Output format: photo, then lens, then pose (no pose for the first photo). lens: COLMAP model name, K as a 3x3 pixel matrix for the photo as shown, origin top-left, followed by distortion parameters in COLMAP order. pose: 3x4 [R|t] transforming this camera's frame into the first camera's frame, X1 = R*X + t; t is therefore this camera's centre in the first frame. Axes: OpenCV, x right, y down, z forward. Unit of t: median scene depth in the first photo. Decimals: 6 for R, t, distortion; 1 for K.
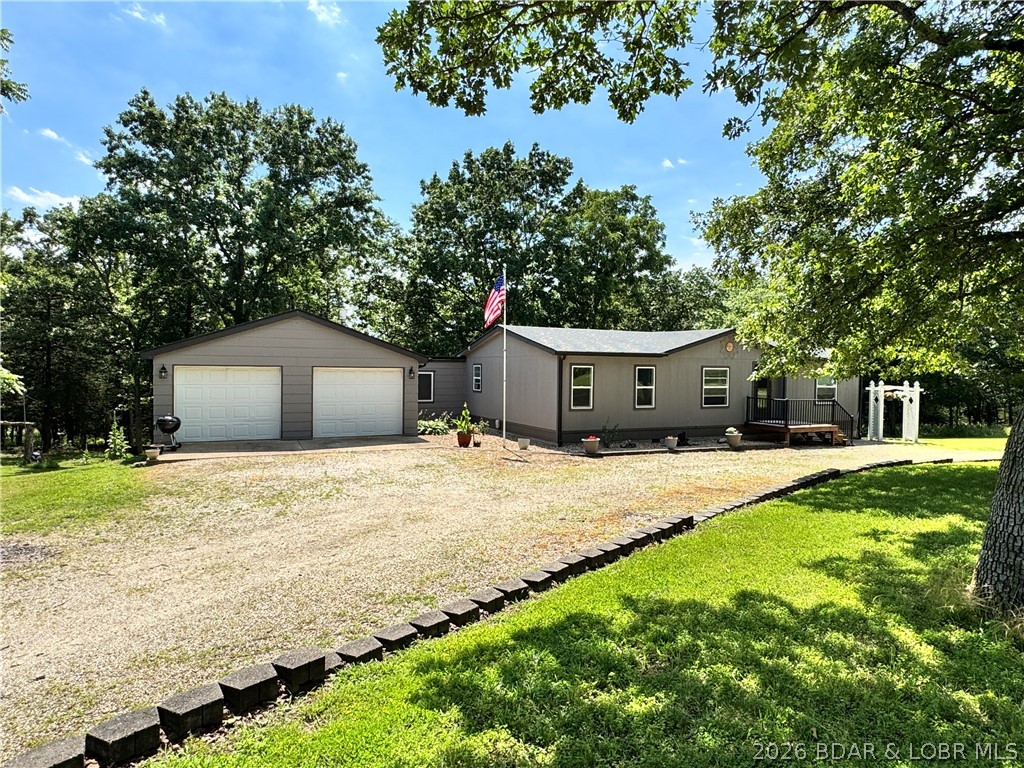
lens RADIAL K [[619.5, 0, 514.1], [0, 619.5, 380.2], [0, 0, 1]] dist [-0.000999, -0.008239]
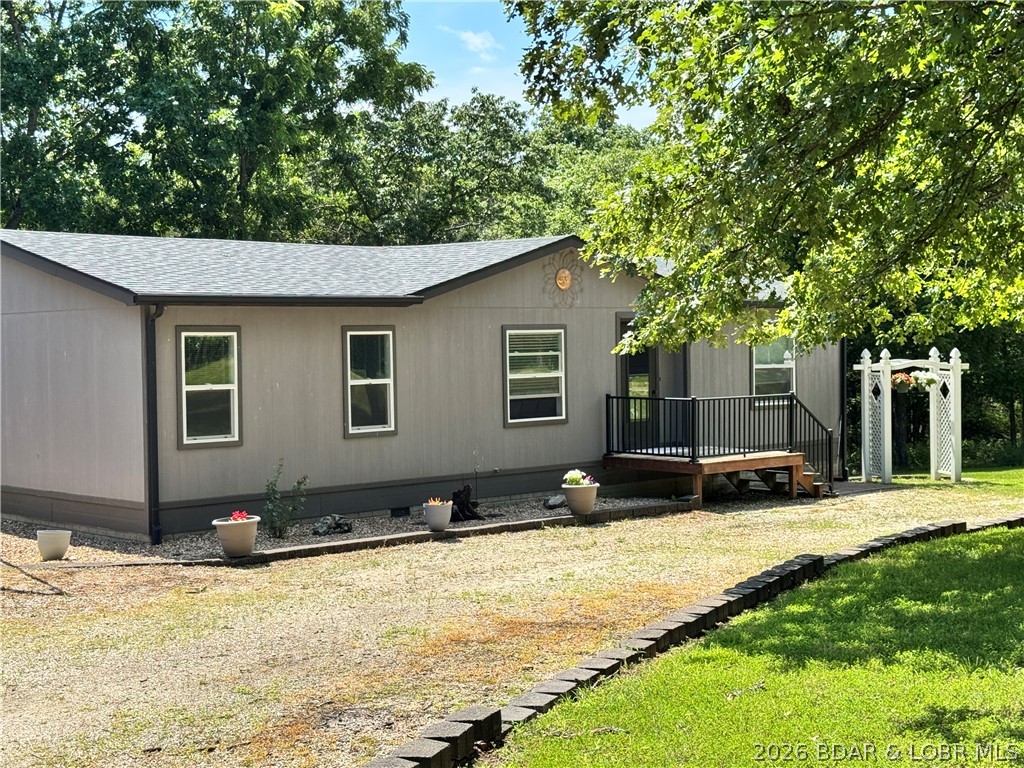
lens RADIAL K [[1477.4, 0, 507.4], [0, 1477.4, 383.5], [0, 0, 1]] dist [0.127335, 0.000000]
pose [[0.955126, -0.036254, 0.293972, 0.014524], [0.033843, 0.999339, 0.013287, 0.003224], [-0.294259, -0.002741, 0.955722, 0.056209]]
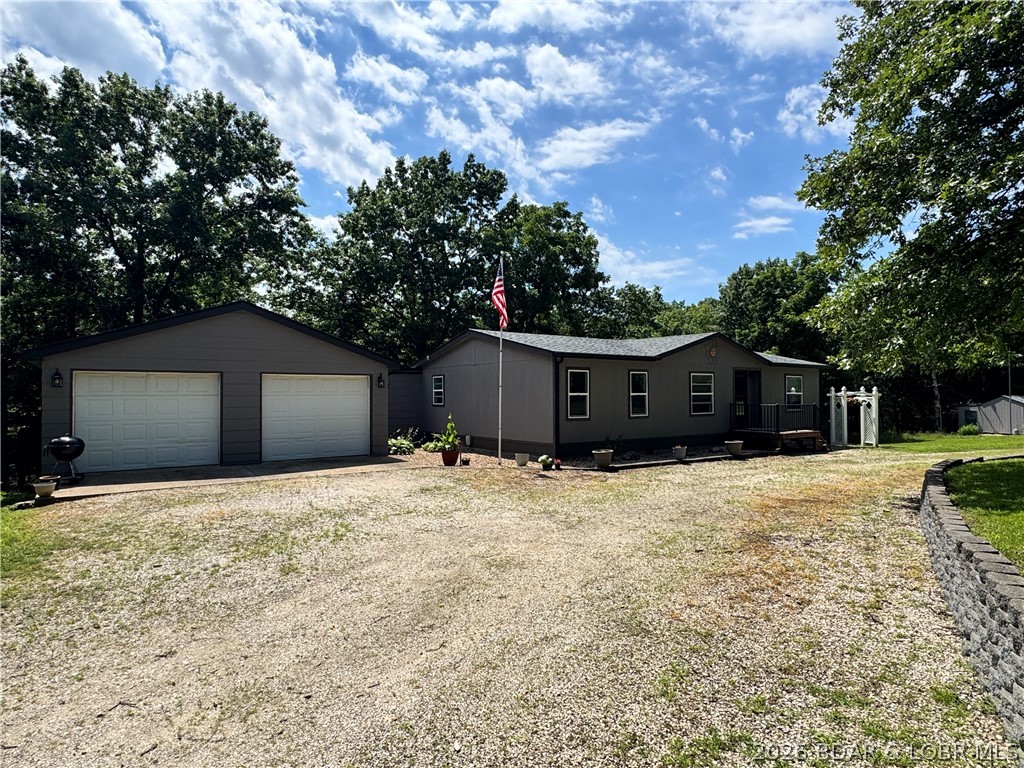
lens RADIAL K [[587.2, 0, 508.7], [0, 587.2, 382.3], [0, 0, 1]] dist [0.000464, -0.002391]
pose [[0.985209, -0.013265, 0.170845, -0.136490], [0.020399, 0.998989, -0.040069, 0.027194], [-0.170141, 0.042961, 0.984483, 0.190366]]
